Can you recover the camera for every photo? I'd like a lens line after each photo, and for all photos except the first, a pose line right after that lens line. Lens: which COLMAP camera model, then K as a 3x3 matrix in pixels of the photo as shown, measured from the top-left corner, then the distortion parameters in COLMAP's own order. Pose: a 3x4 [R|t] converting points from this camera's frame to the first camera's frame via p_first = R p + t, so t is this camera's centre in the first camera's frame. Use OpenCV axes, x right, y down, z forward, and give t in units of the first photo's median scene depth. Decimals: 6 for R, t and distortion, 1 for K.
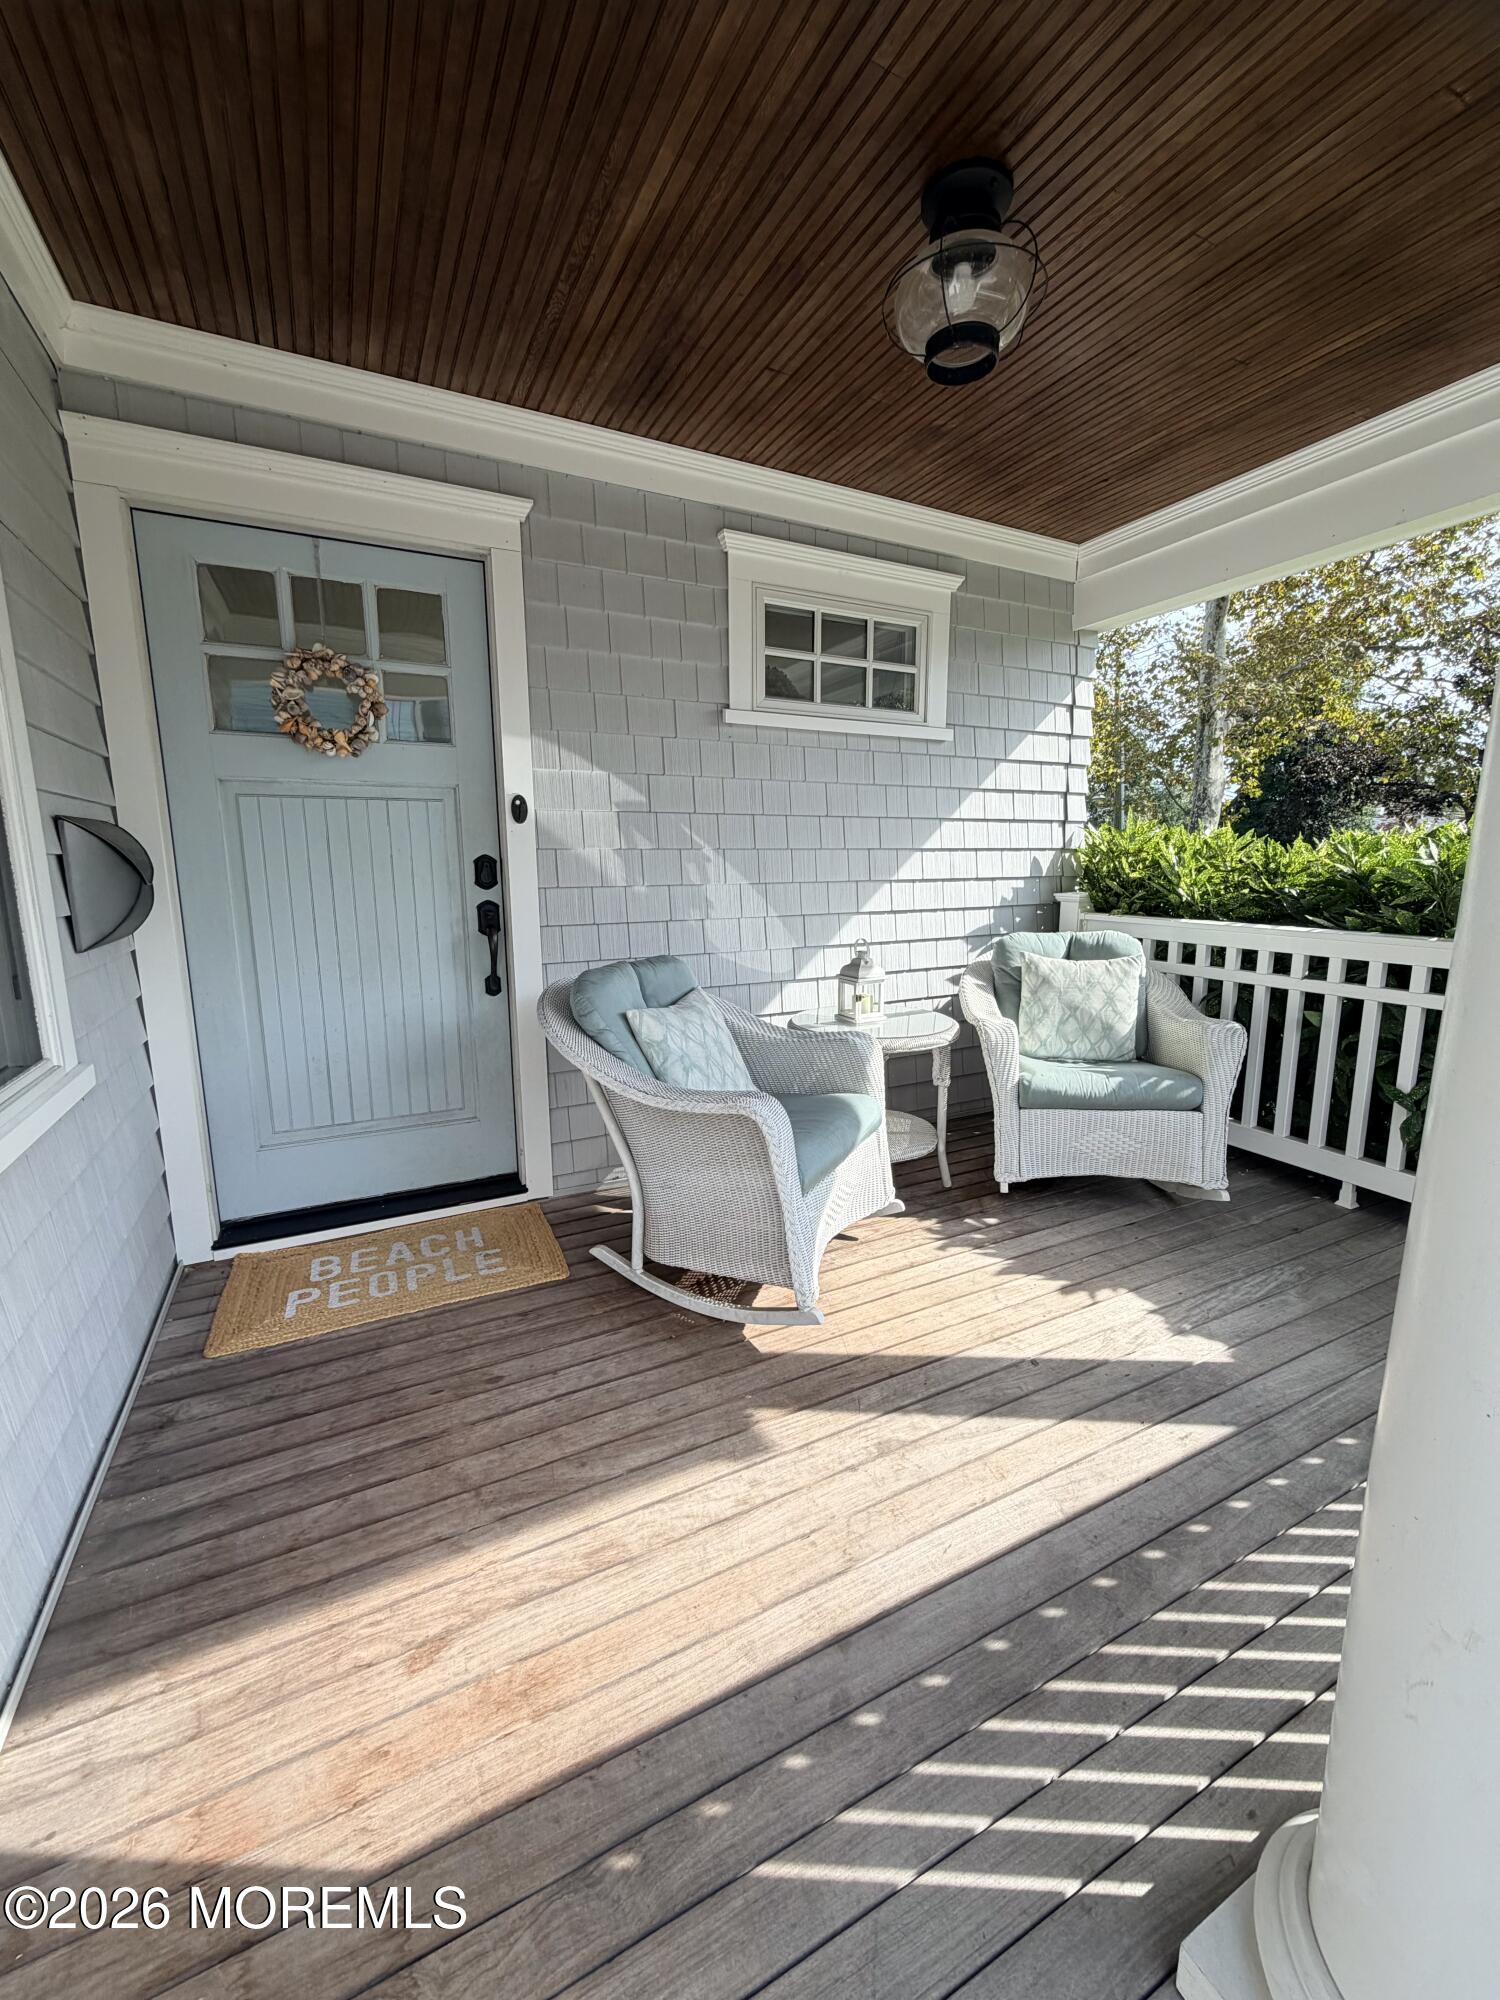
lens RADIAL K [[799.4, 0, 750.0], [0, 799.4, 1000.0], [0, 0, 1]] dist [0.000028, 0.000603]
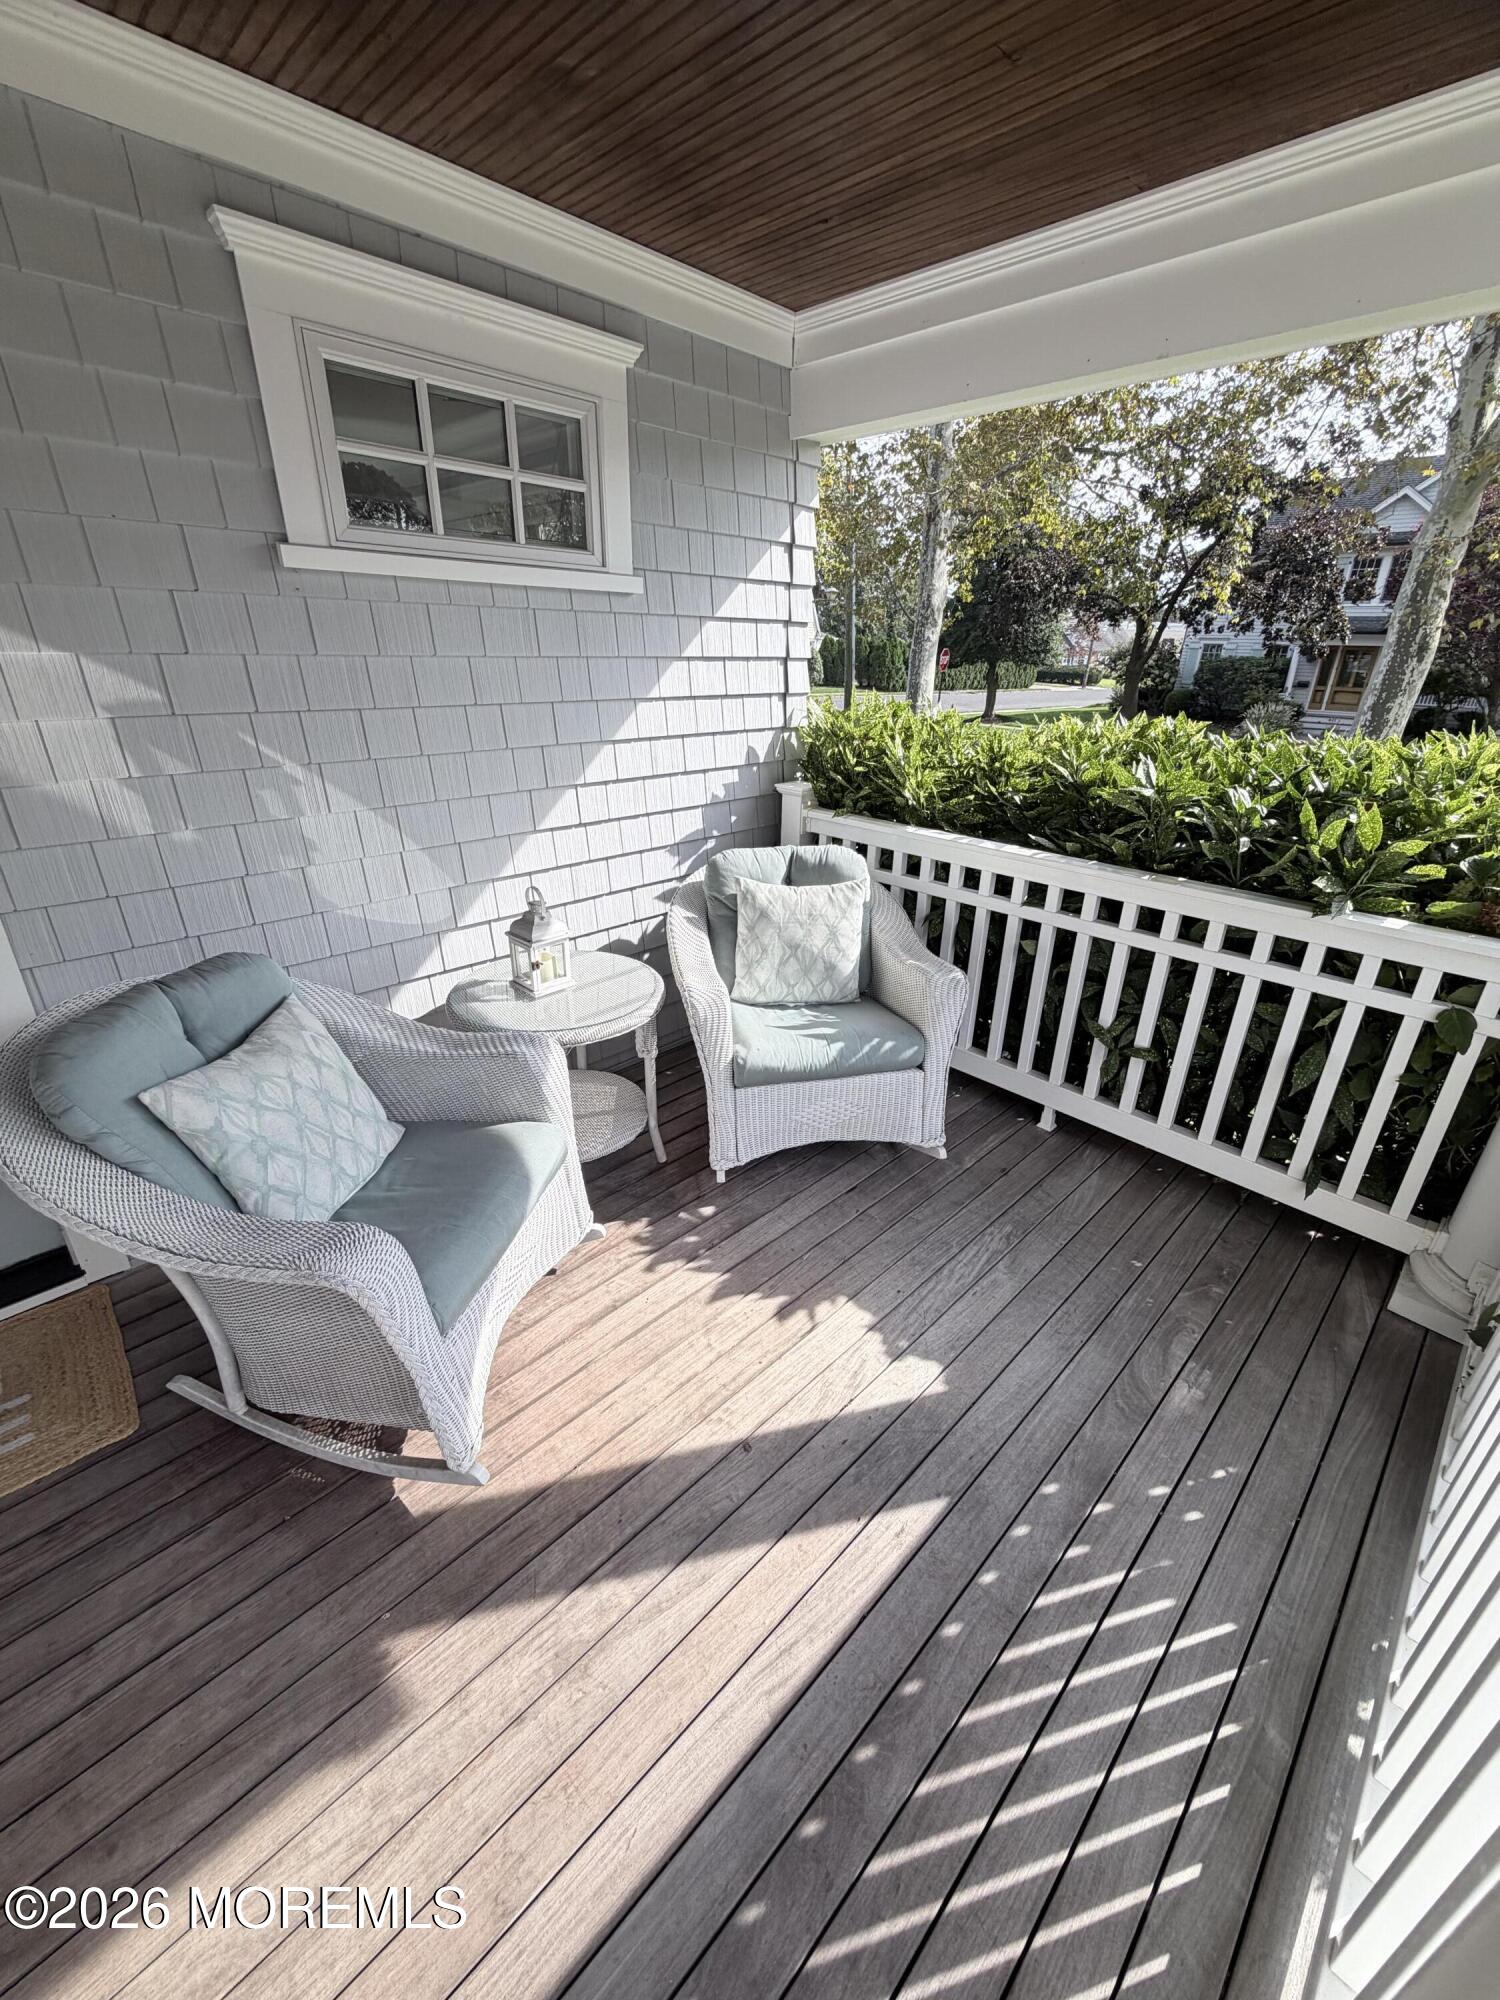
lens RADIAL K [[799.4, 0, 750.0], [0, 799.4, 1000.0], [0, 0, 1]] dist [0.000028, 0.000603]
pose [[0.951520, -0.101385, 0.290397, 0.102637], [0.027928, 0.968693, 0.246685, -0.153013], [-0.306315, -0.226616, 0.924563, 0.201219]]
